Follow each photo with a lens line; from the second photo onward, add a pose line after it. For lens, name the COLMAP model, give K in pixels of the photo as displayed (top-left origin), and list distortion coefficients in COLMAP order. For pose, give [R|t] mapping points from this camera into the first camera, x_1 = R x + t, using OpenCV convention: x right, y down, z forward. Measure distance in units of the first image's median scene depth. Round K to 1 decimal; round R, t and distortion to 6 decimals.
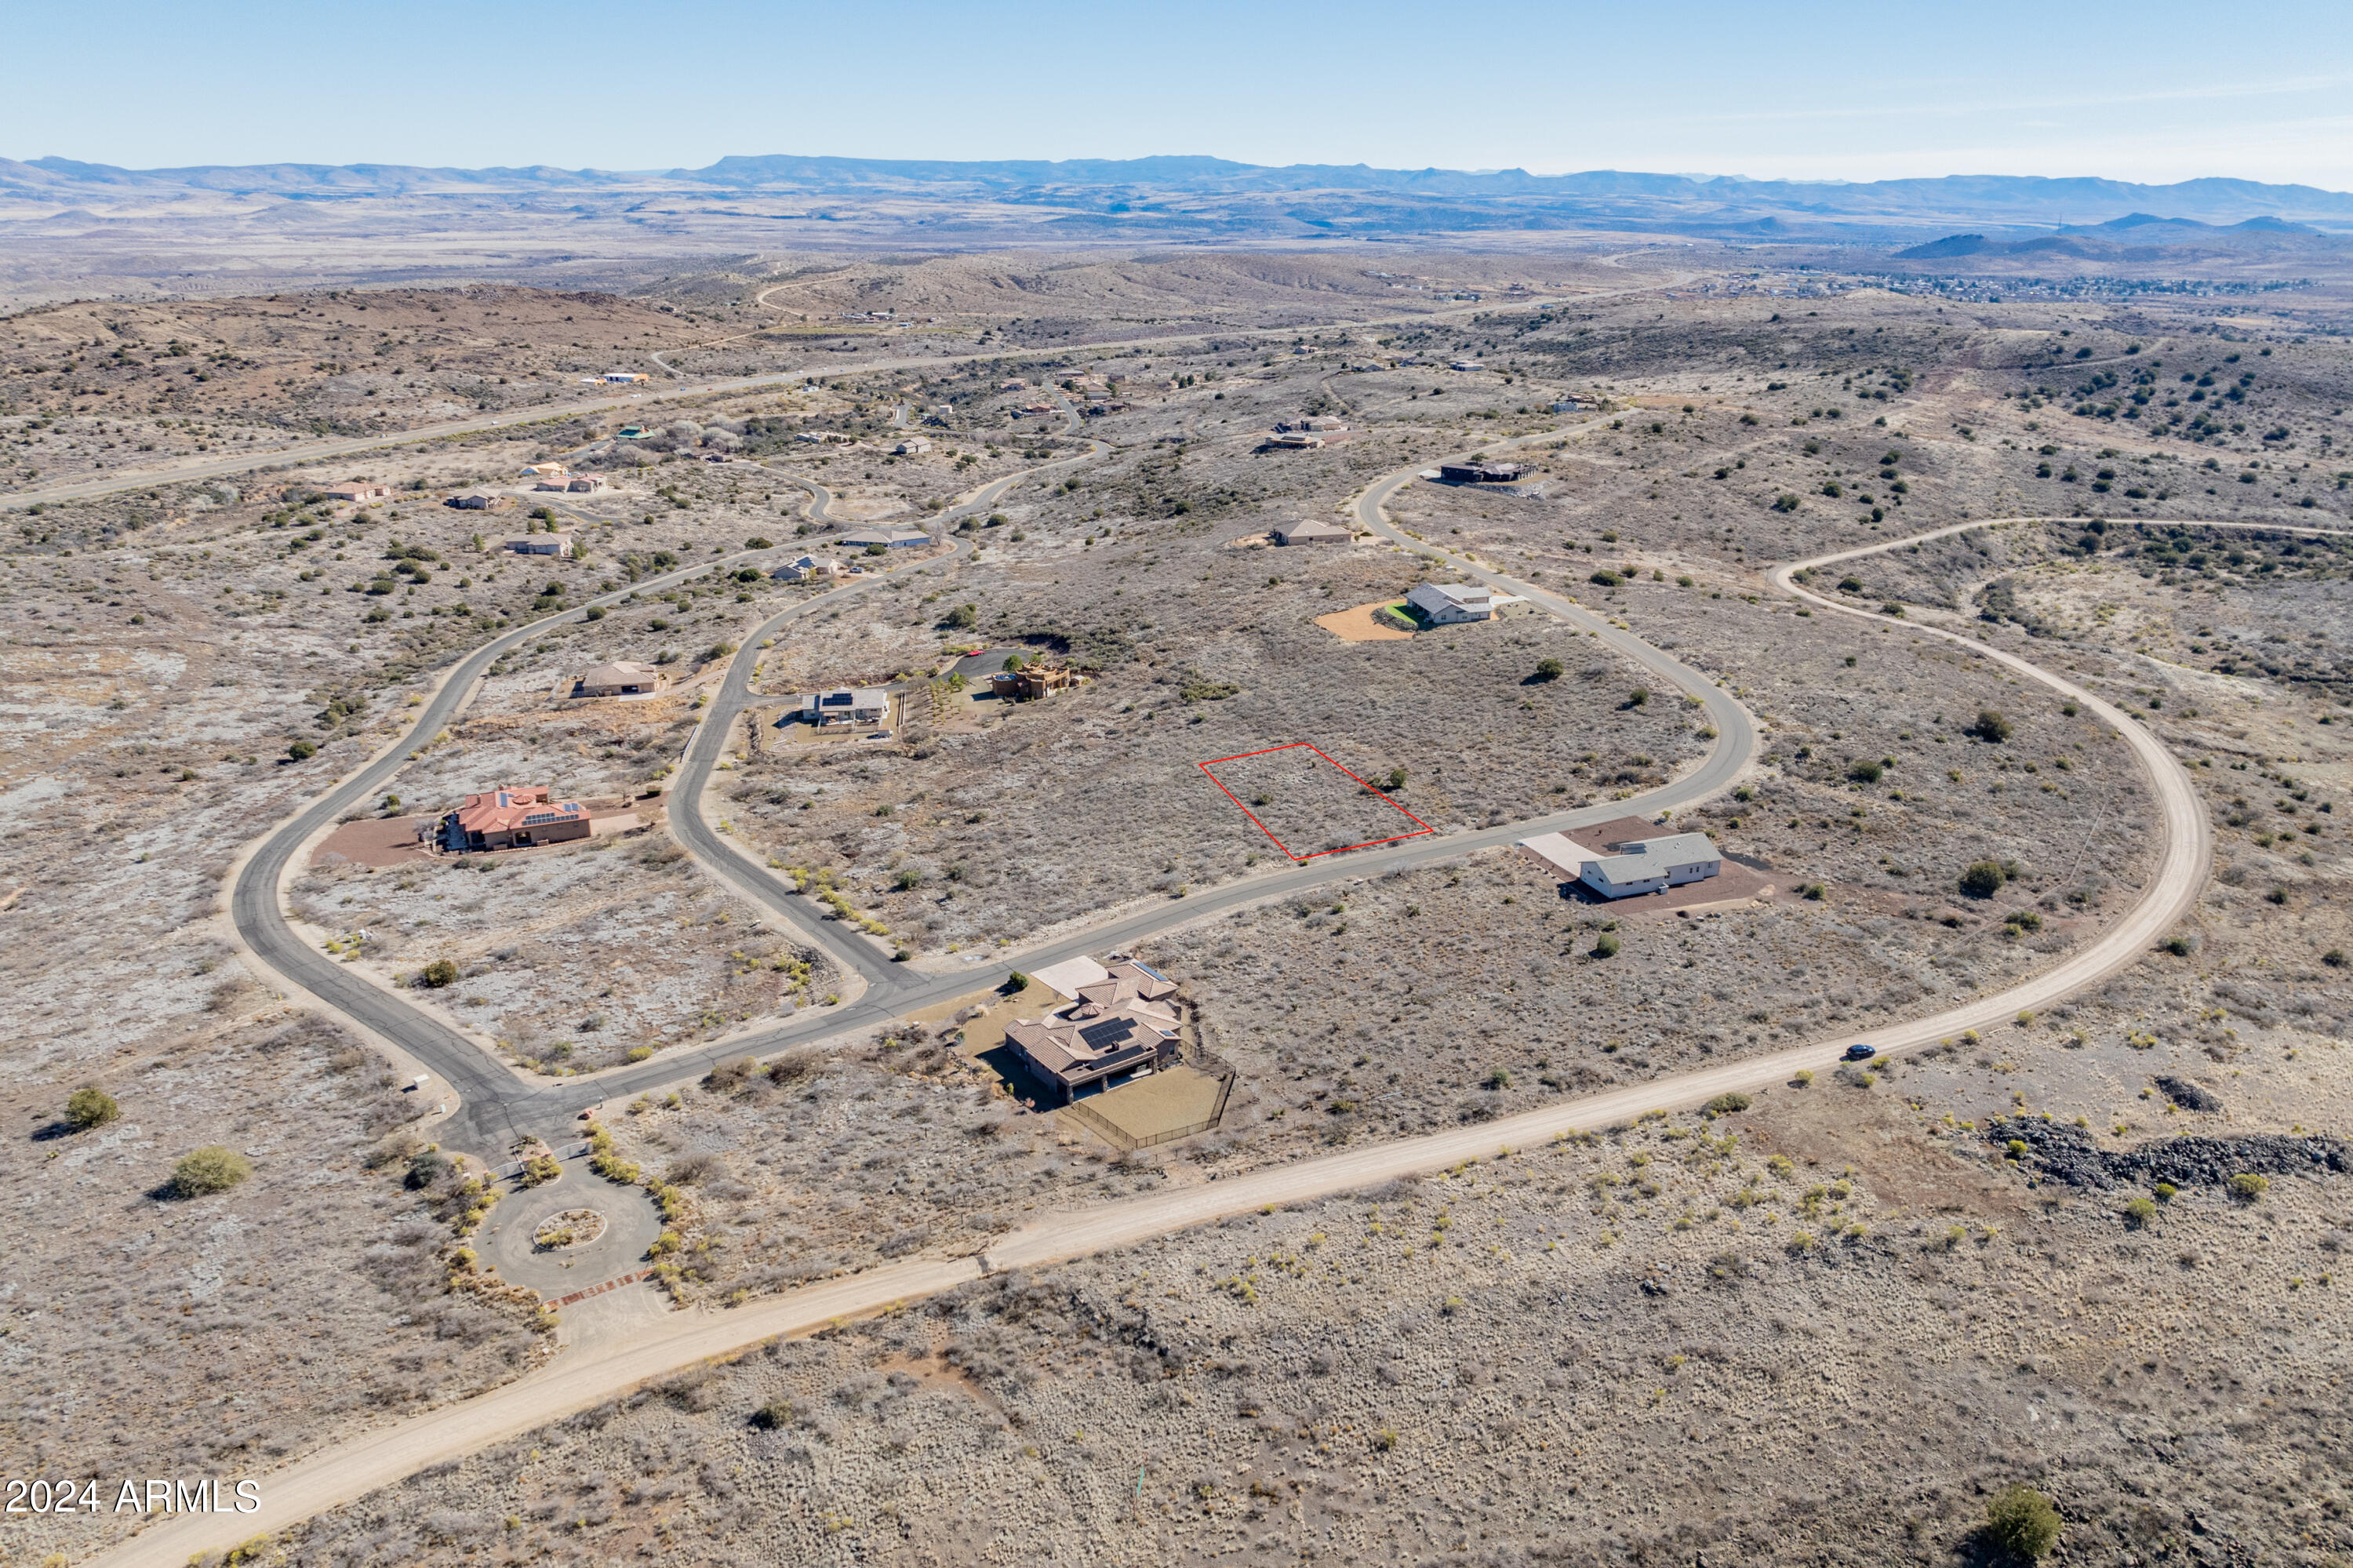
lens RADIAL K [[1663.4, 0, 1192.9], [0, 1663.4, 778.4], [0, 0, 1]] dist [-0.046308, 0.015175]
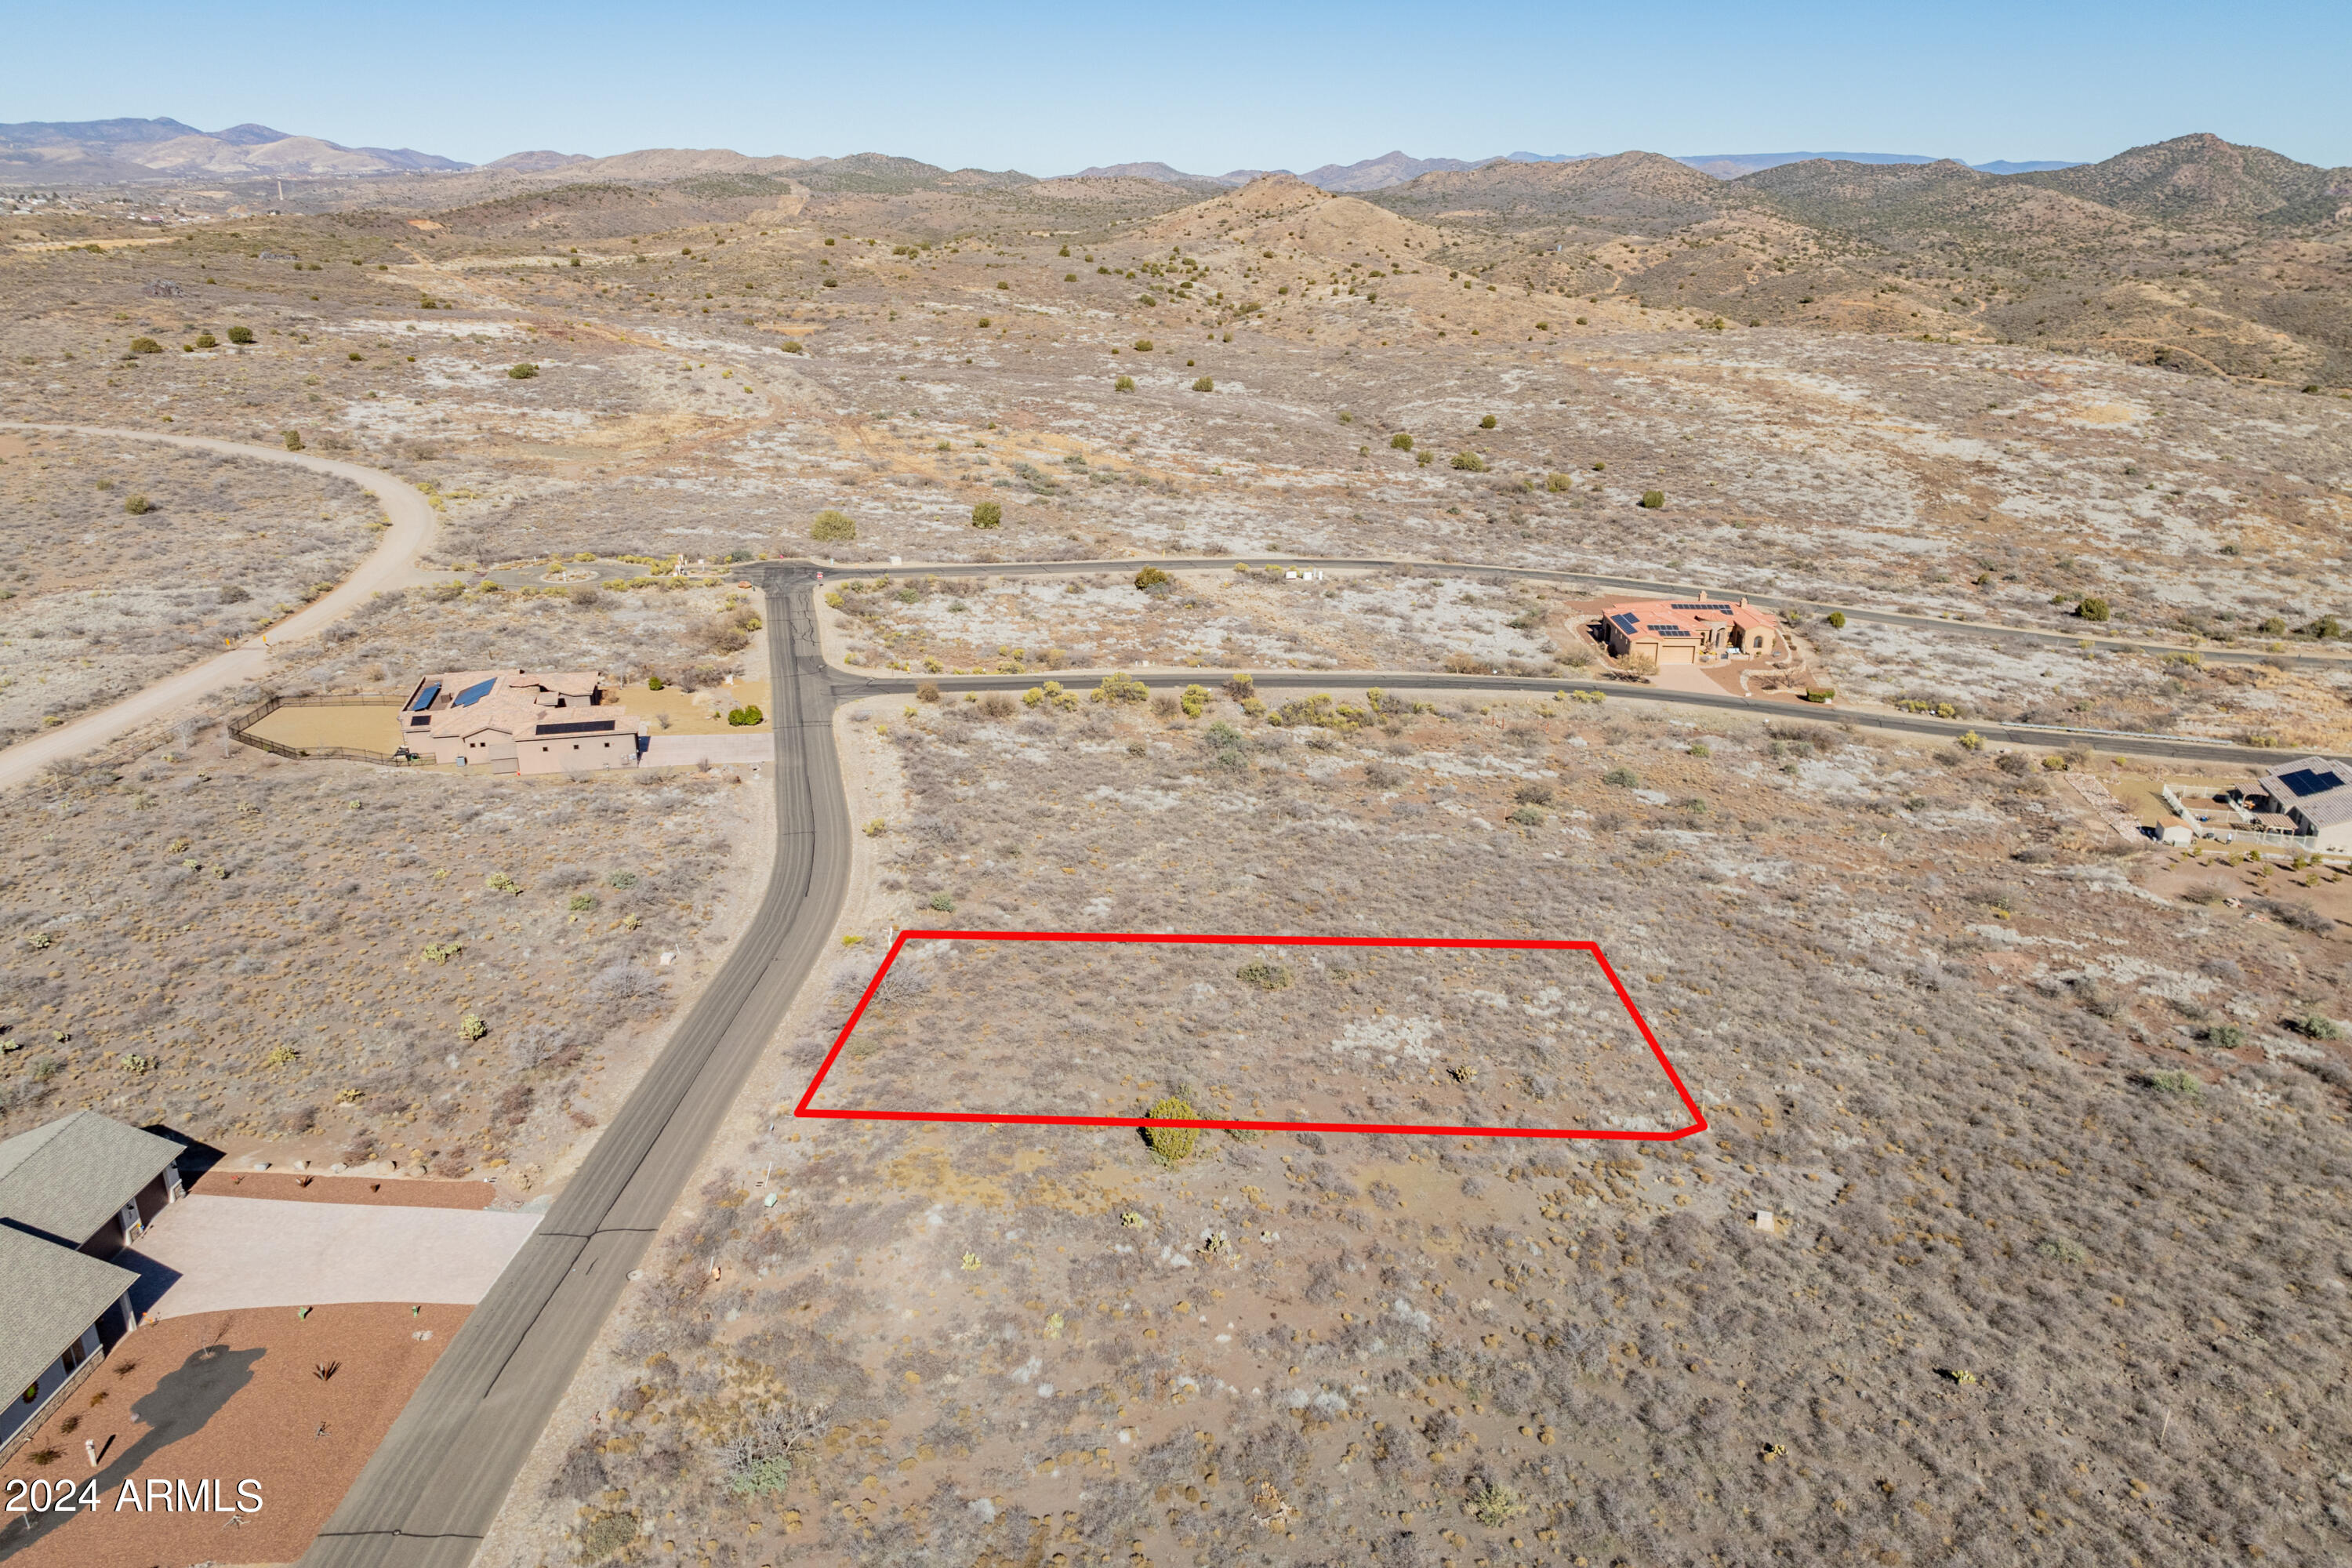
lens RADIAL K [[1662.6, 0, 1179.2], [0, 1662.6, 777.0], [0, 0, 1]] dist [-0.046308, 0.015175]
pose [[-0.382890, 0.302827, -0.872749, 0.114011], [-0.319442, 0.843062, 0.432670, -0.056493], [0.866806, 0.444458, -0.226065, 0.334807]]
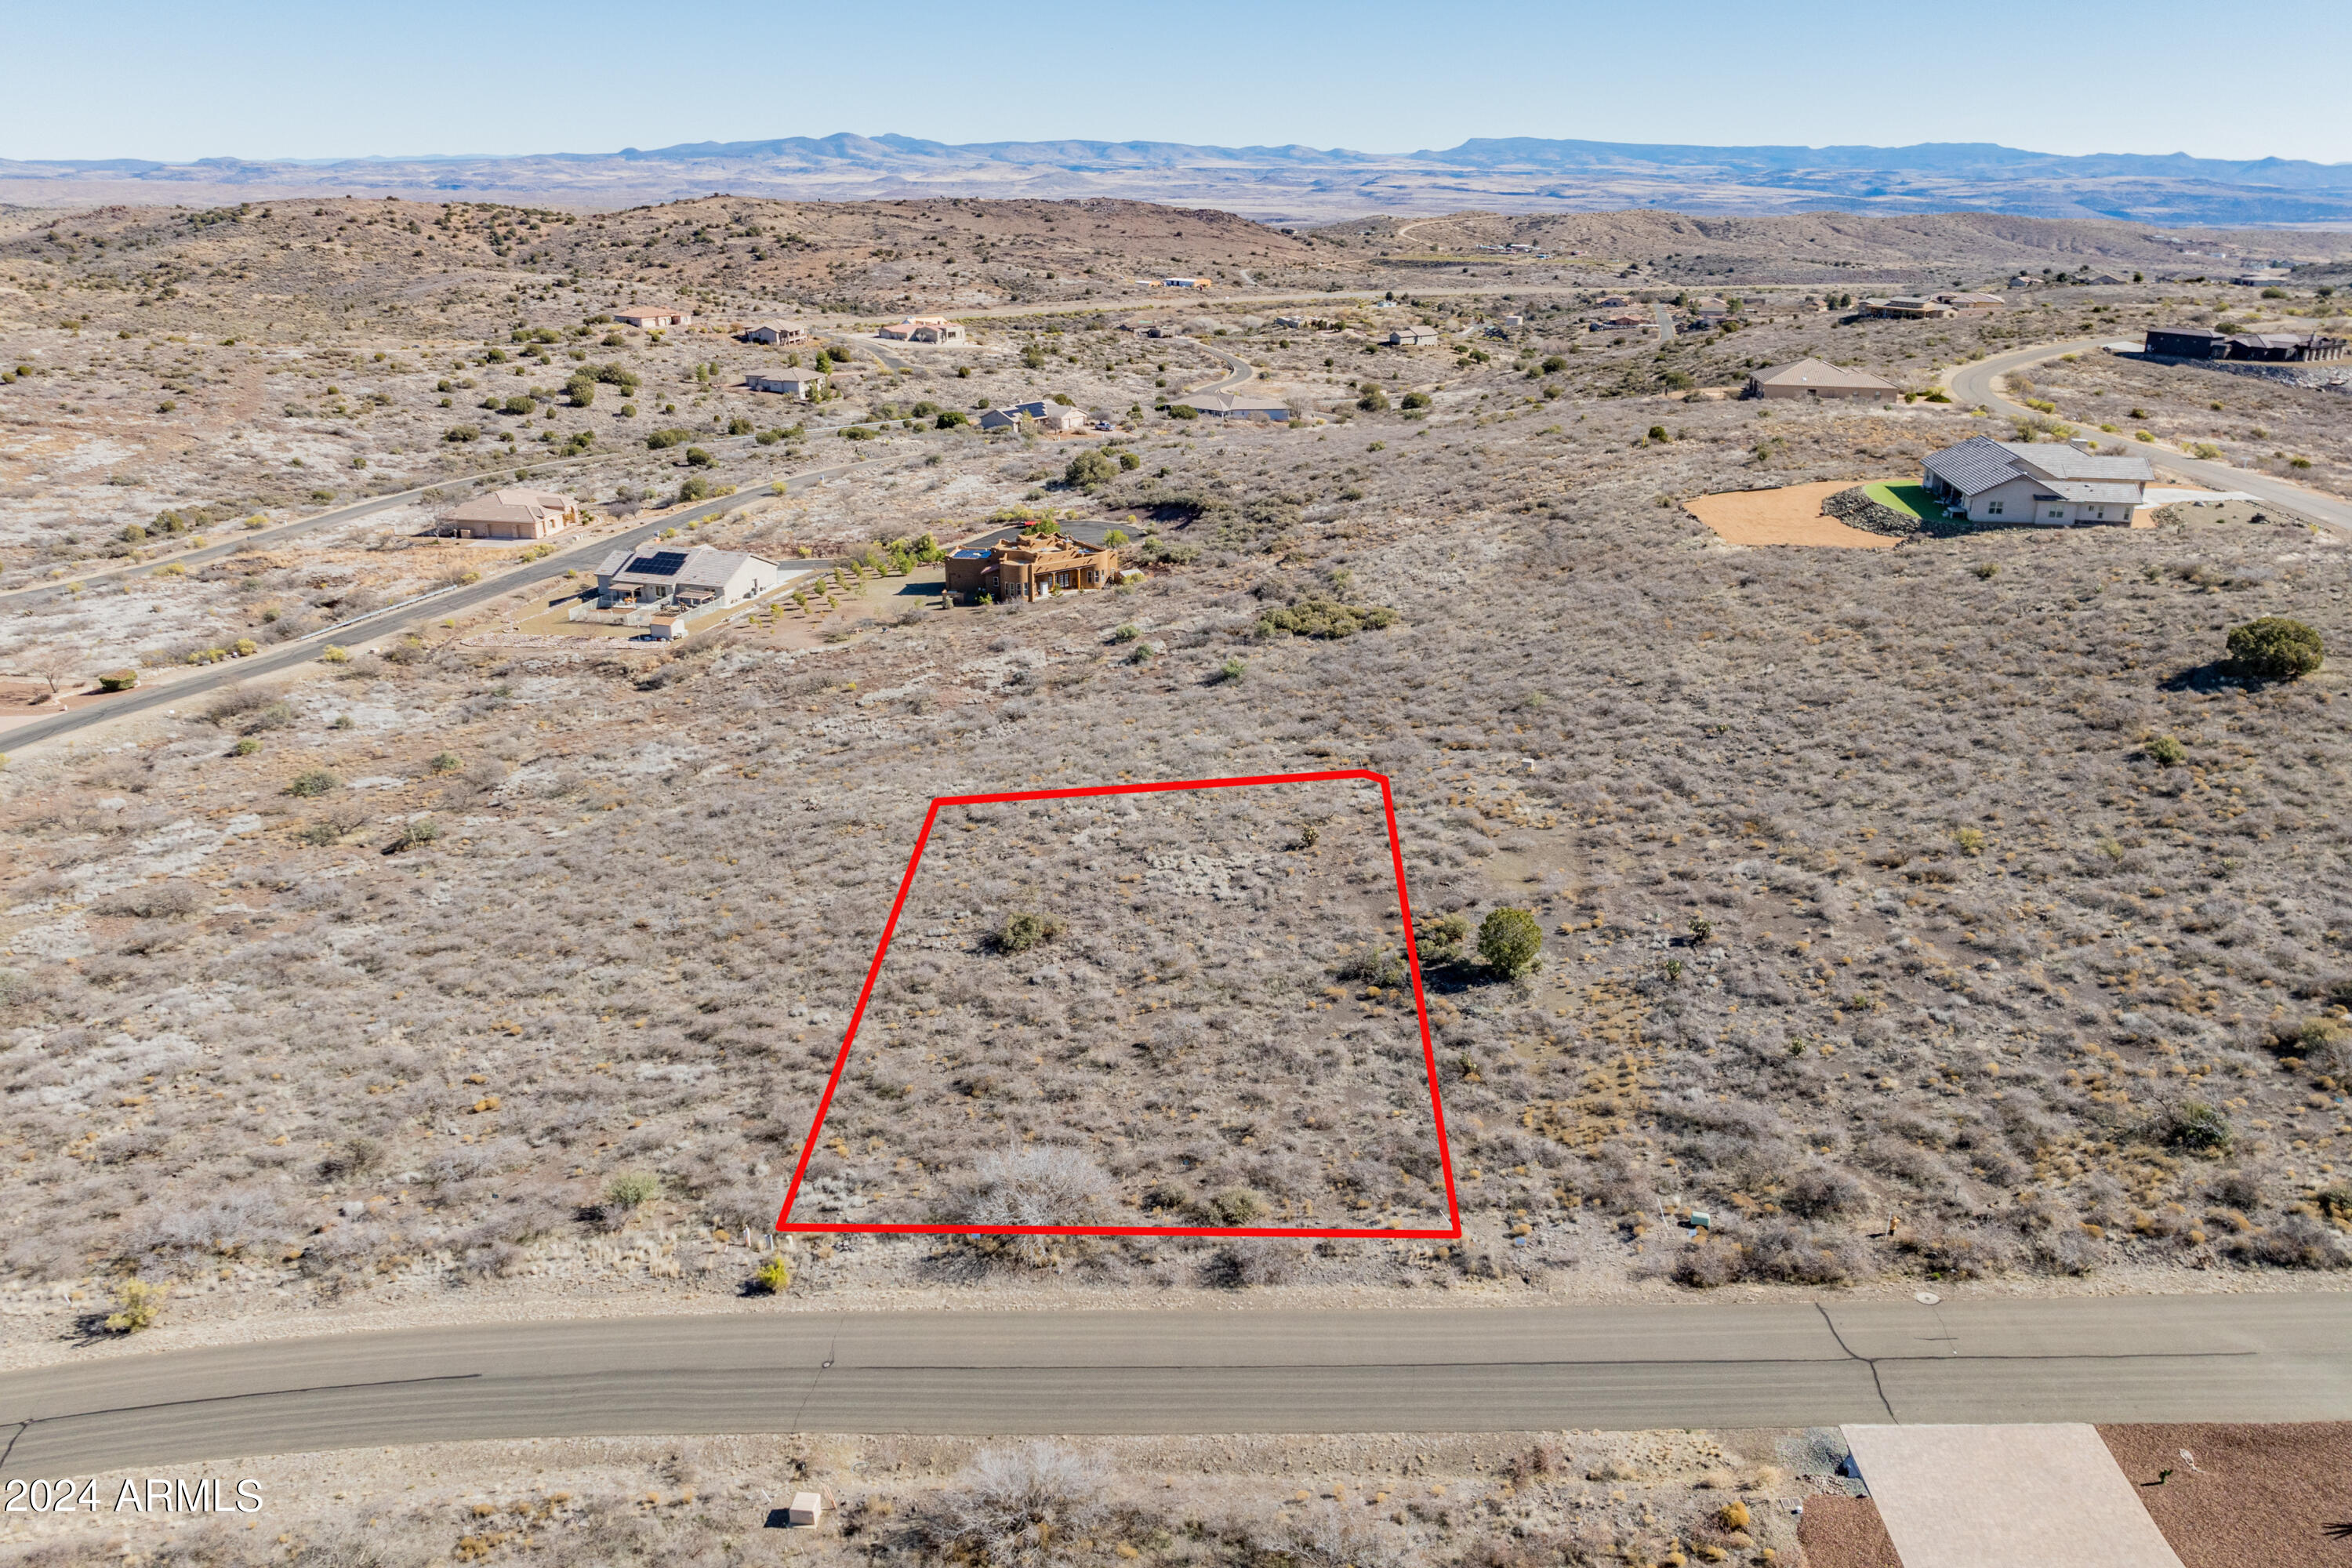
lens RADIAL K [[1662.6, 0, 1183.9], [0, 1662.6, 783.3], [0, 0, 1]] dist [-0.046308, 0.015175]
pose [[0.911356, 0.143371, -0.385844, 0.056224], [-0.139781, 0.989472, 0.037508, -0.008899], [0.387159, 0.019751, 0.921801, 0.238224]]
